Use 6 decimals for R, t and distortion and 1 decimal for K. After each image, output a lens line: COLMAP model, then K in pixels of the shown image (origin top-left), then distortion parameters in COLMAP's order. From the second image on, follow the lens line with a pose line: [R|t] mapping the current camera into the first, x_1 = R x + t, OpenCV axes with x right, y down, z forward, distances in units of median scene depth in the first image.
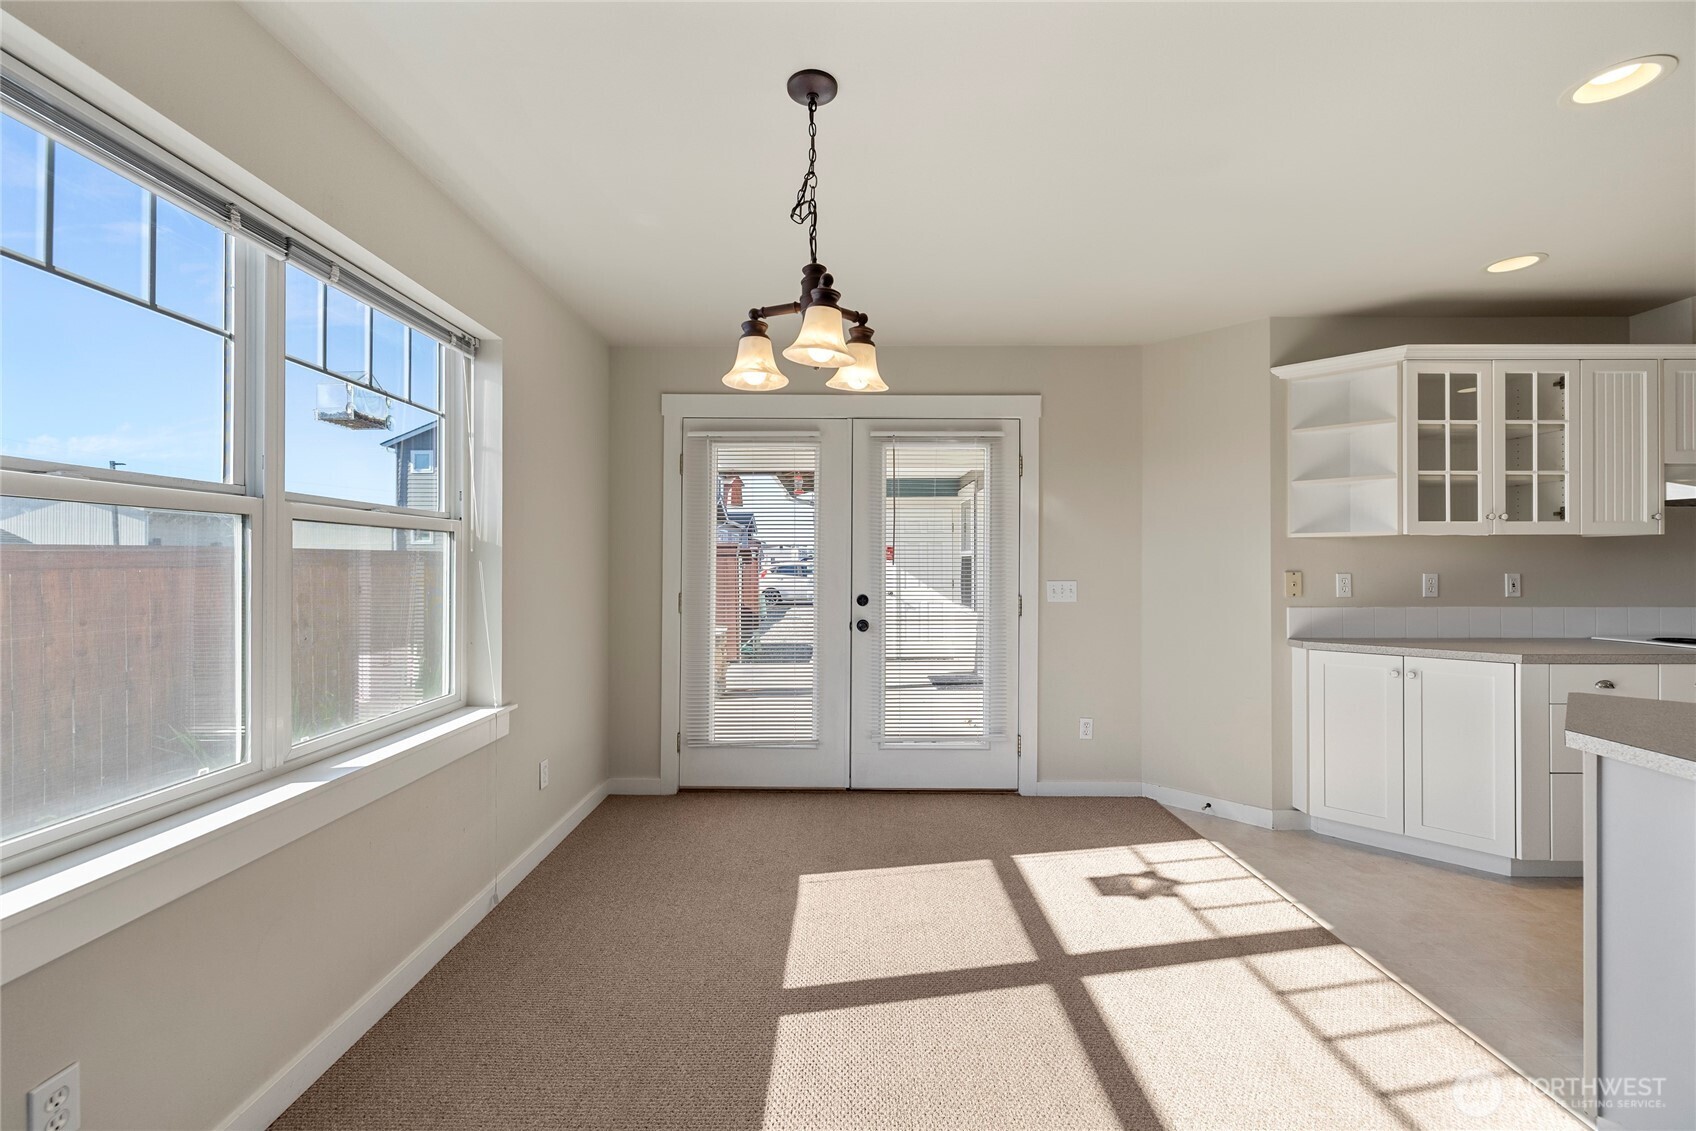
lens RADIAL K [[709.7, 0, 840.7], [0, 709.7, 561.9], [0, 0, 1]] dist [0.000829, 0.000506]
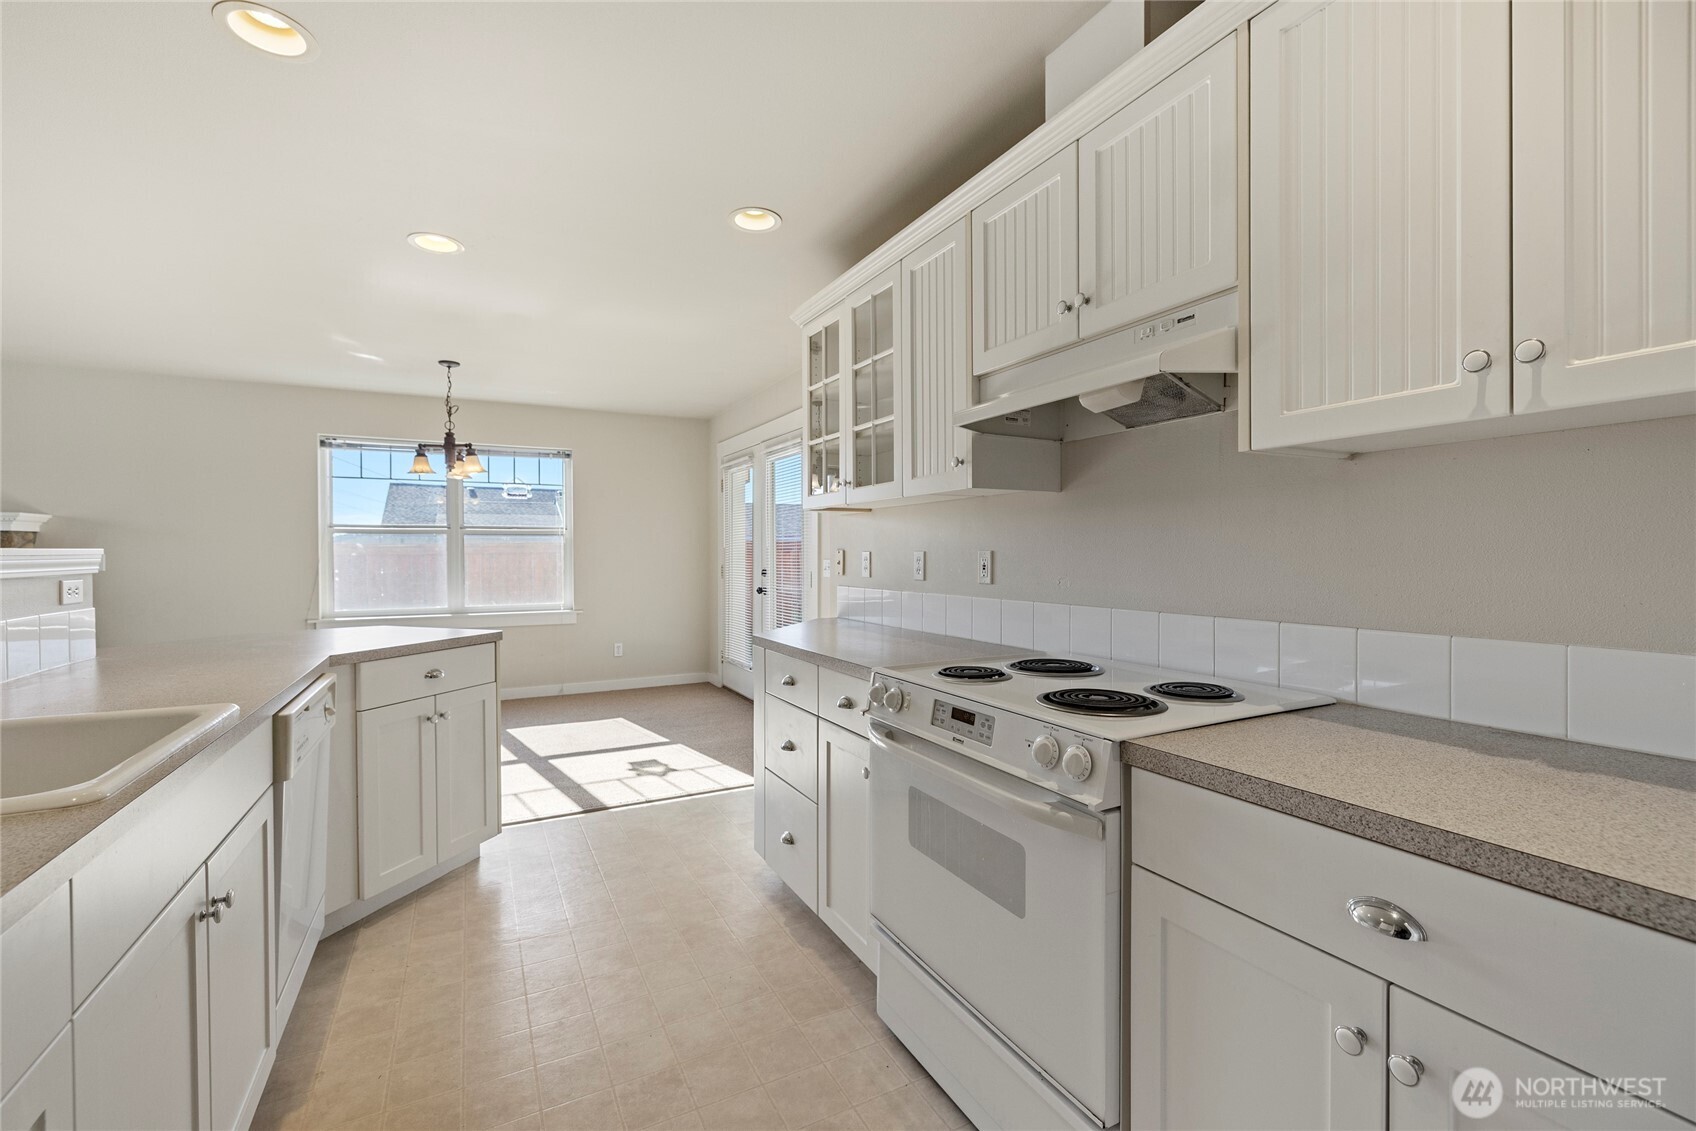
lens RADIAL K [[715.1, 0, 845.0], [0, 715.1, 555.9], [0, 0, 1]] dist [-0.009958, 0.000030]
pose [[0.467231, 0.001868, -0.884133, 1.662192], [0.008380, 0.999943, 0.006541, 0.016842], [0.884096, -0.010465, 0.467189, 0.596505]]
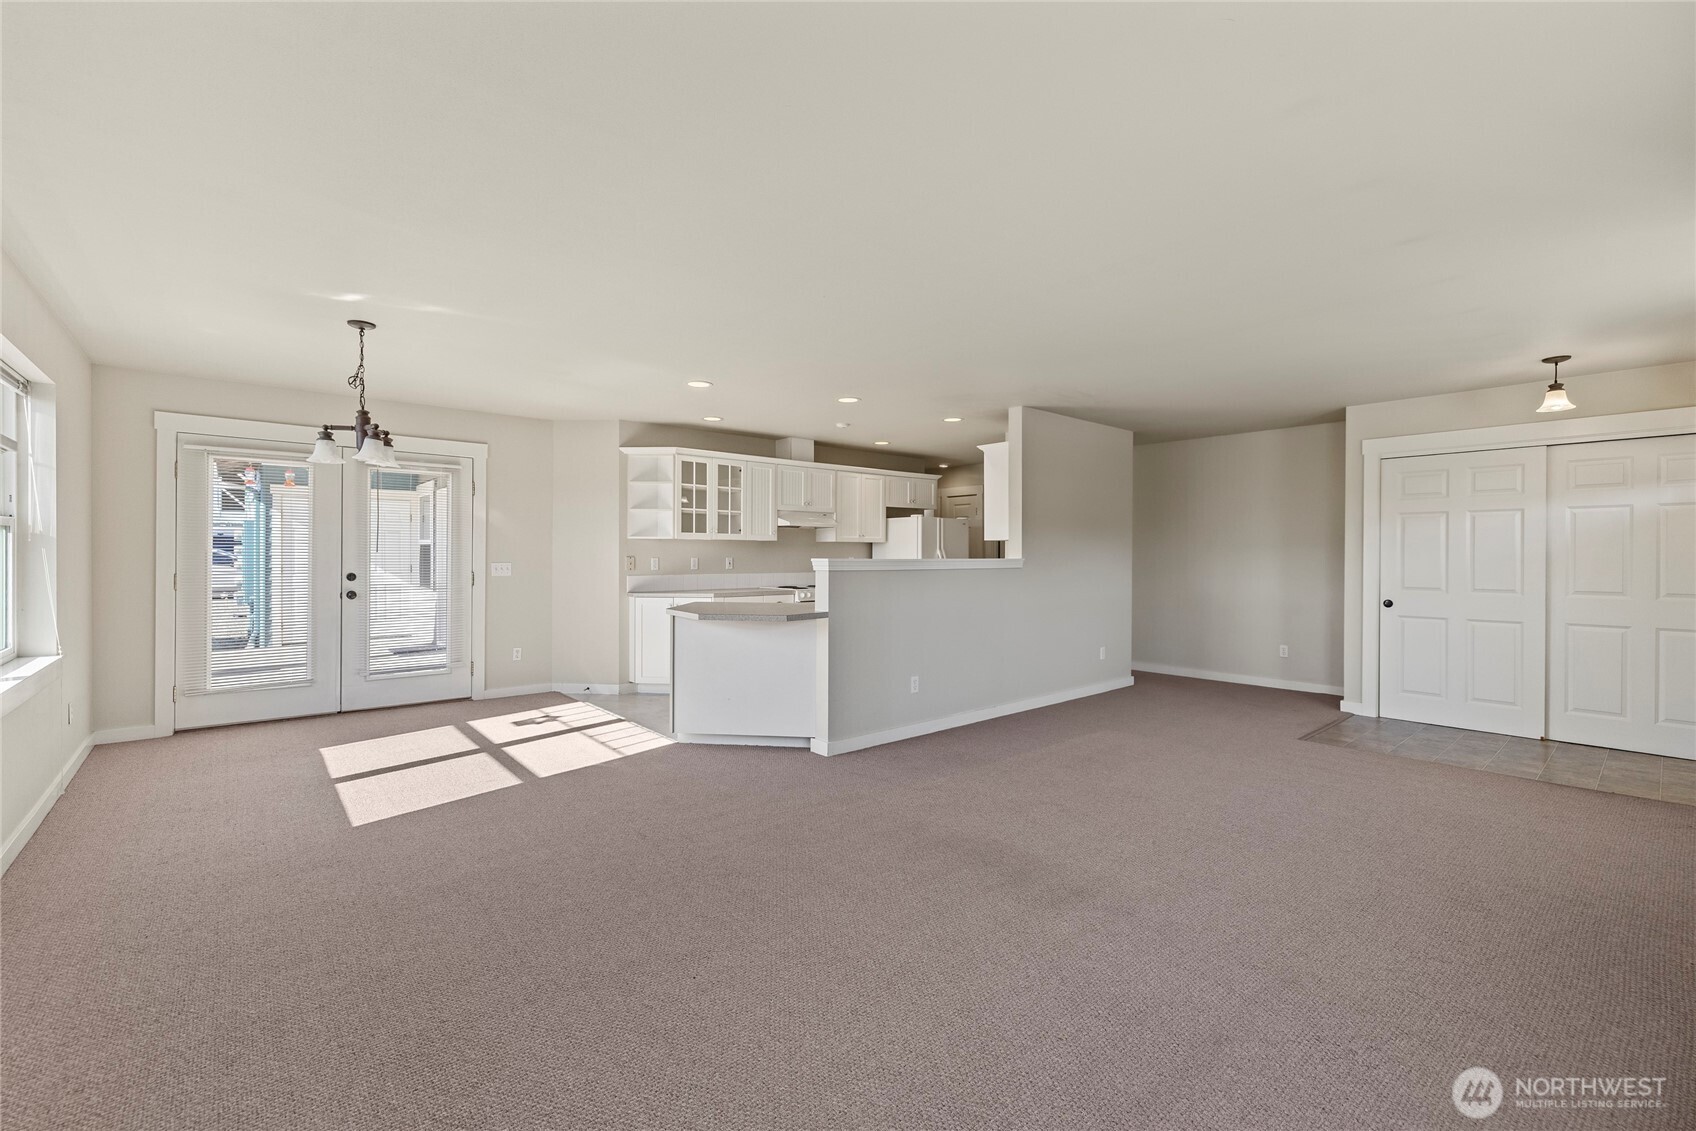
lens RADIAL K [[707.2, 0, 827.7], [0, 707.2, 559.9], [0, 0, 1]] dist [-0.000043, 0.000217]
pose [[0.761949, -0.002025, 0.647634, -0.194771], [-0.008035, 0.999889, 0.012580, -0.006292], [-0.647587, -0.014789, 0.761848, -0.840405]]
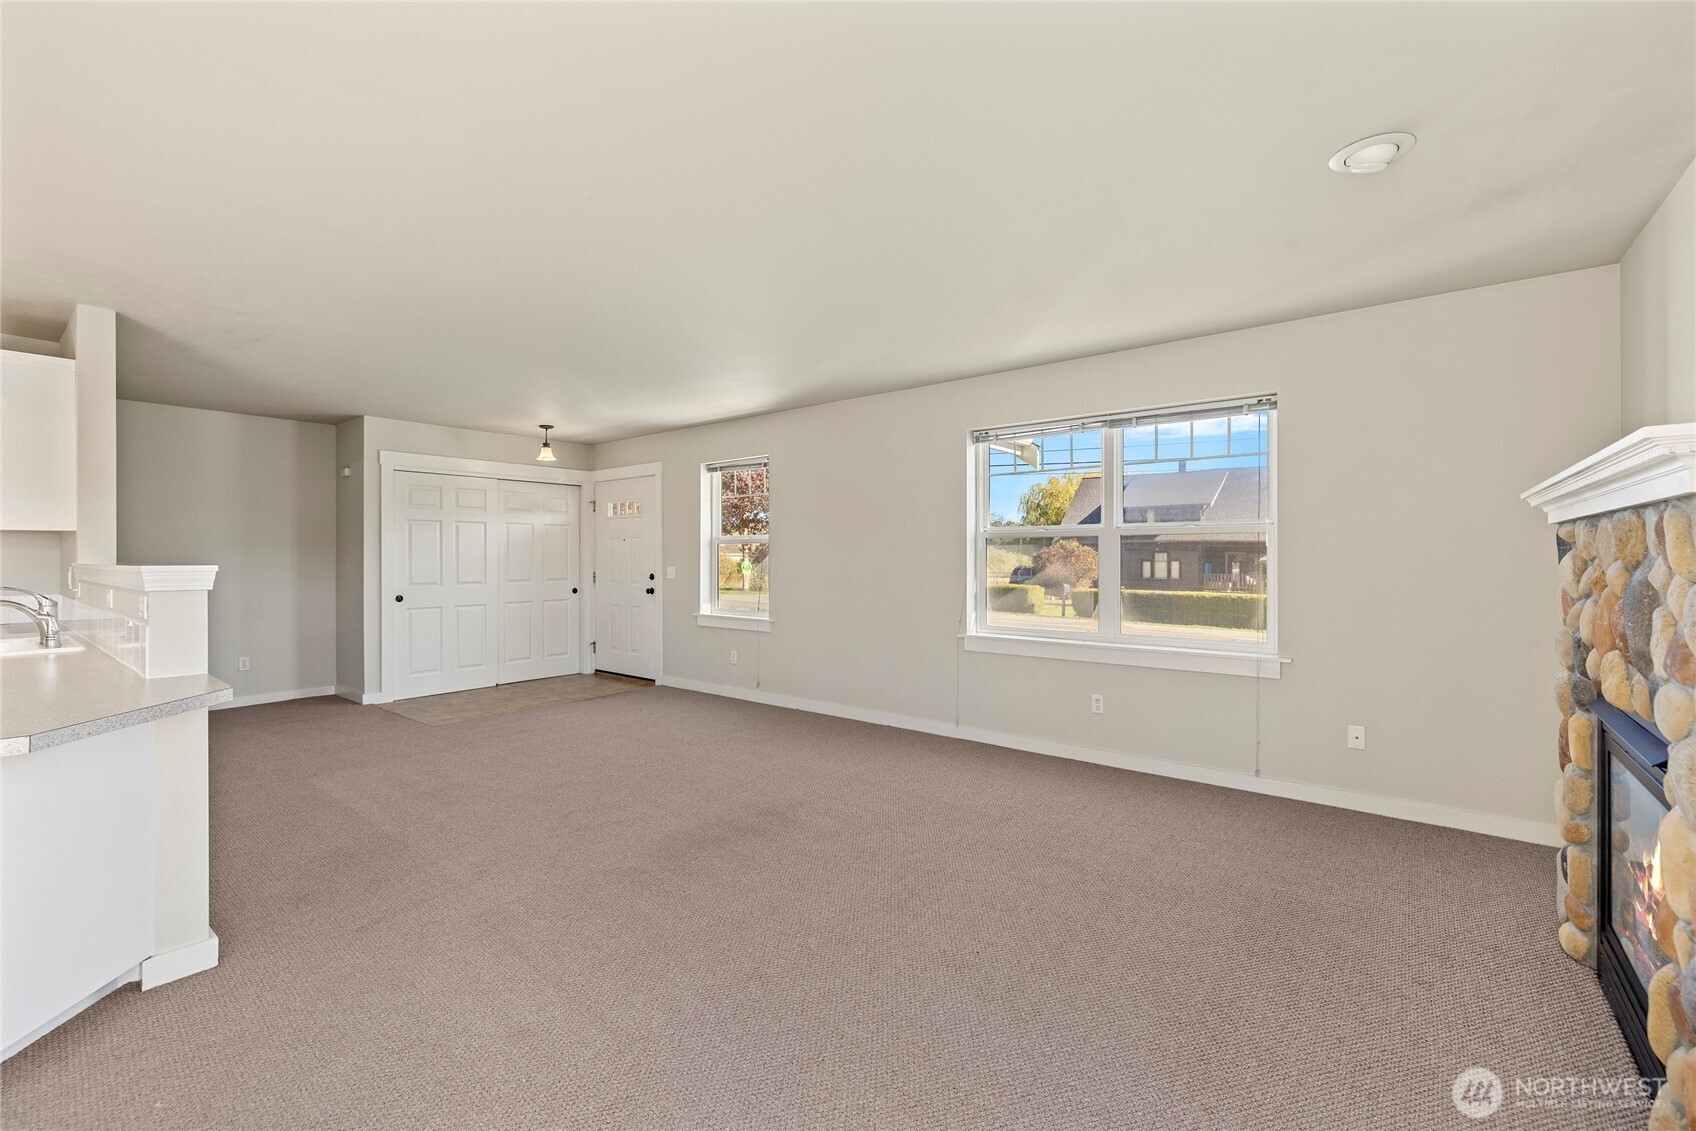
lens RADIAL K [[707.2, 0, 827.7], [0, 707.2, 559.9], [0, 0, 1]] dist [-0.000043, 0.000217]
pose [[-0.774964, -0.002970, 0.631998, -0.192515], [-0.003873, 0.999992, -0.000049, -0.000305], [-0.631993, -0.002486, -0.774970, 0.376477]]
